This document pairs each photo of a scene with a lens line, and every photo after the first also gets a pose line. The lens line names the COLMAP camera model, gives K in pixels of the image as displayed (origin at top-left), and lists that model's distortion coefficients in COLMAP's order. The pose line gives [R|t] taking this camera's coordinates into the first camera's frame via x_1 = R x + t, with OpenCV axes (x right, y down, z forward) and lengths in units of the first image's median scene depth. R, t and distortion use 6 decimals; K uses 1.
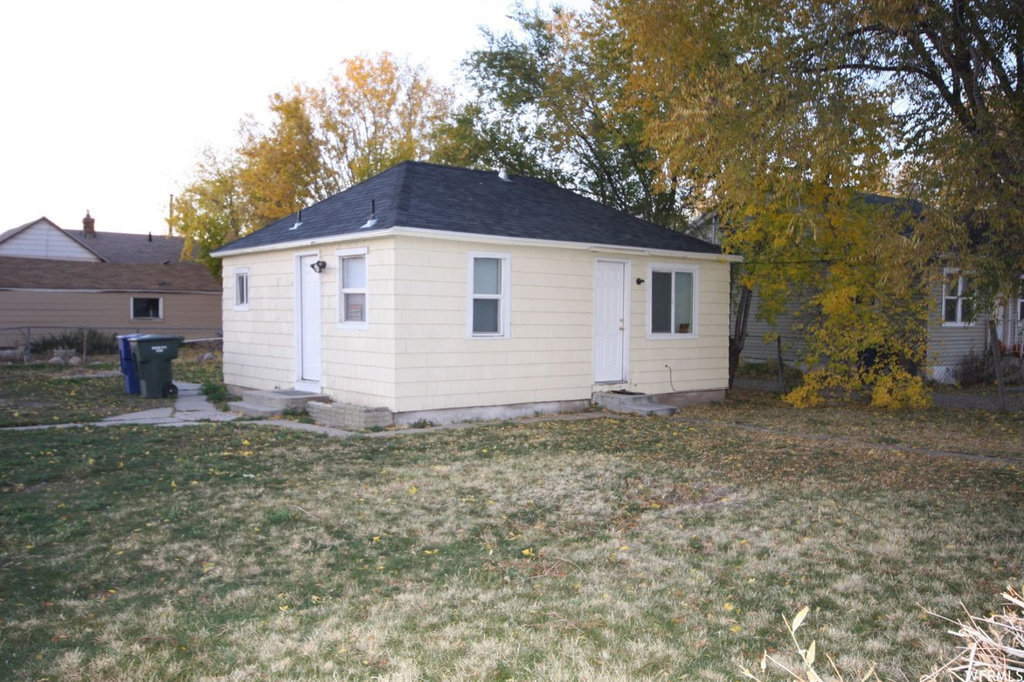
lens RADIAL K [[897.5, 0, 512.0], [0, 897.5, 341.0], [0, 0, 1]] dist [-0.002576, -0.000617]
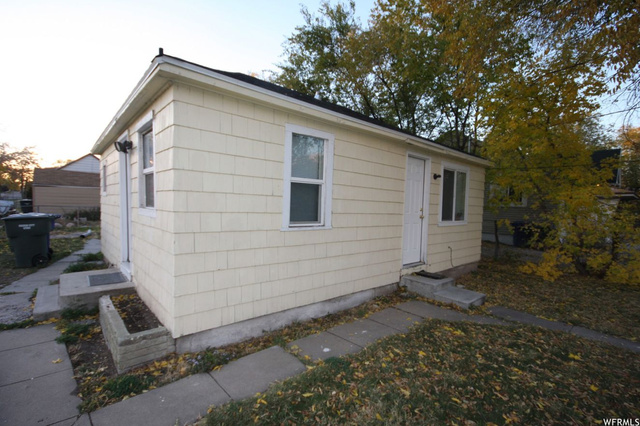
lens RADIAL K [[297.4, 0, 319.1], [0, 297.4, 220.1], [0, 0, 1]] dist [0.000115, -0.000233]
pose [[0.999157, 0.016951, 0.037382, -0.024374], [-0.017797, 0.999590, 0.022417, -0.017013], [-0.036987, -0.023064, 0.999050, 0.657738]]
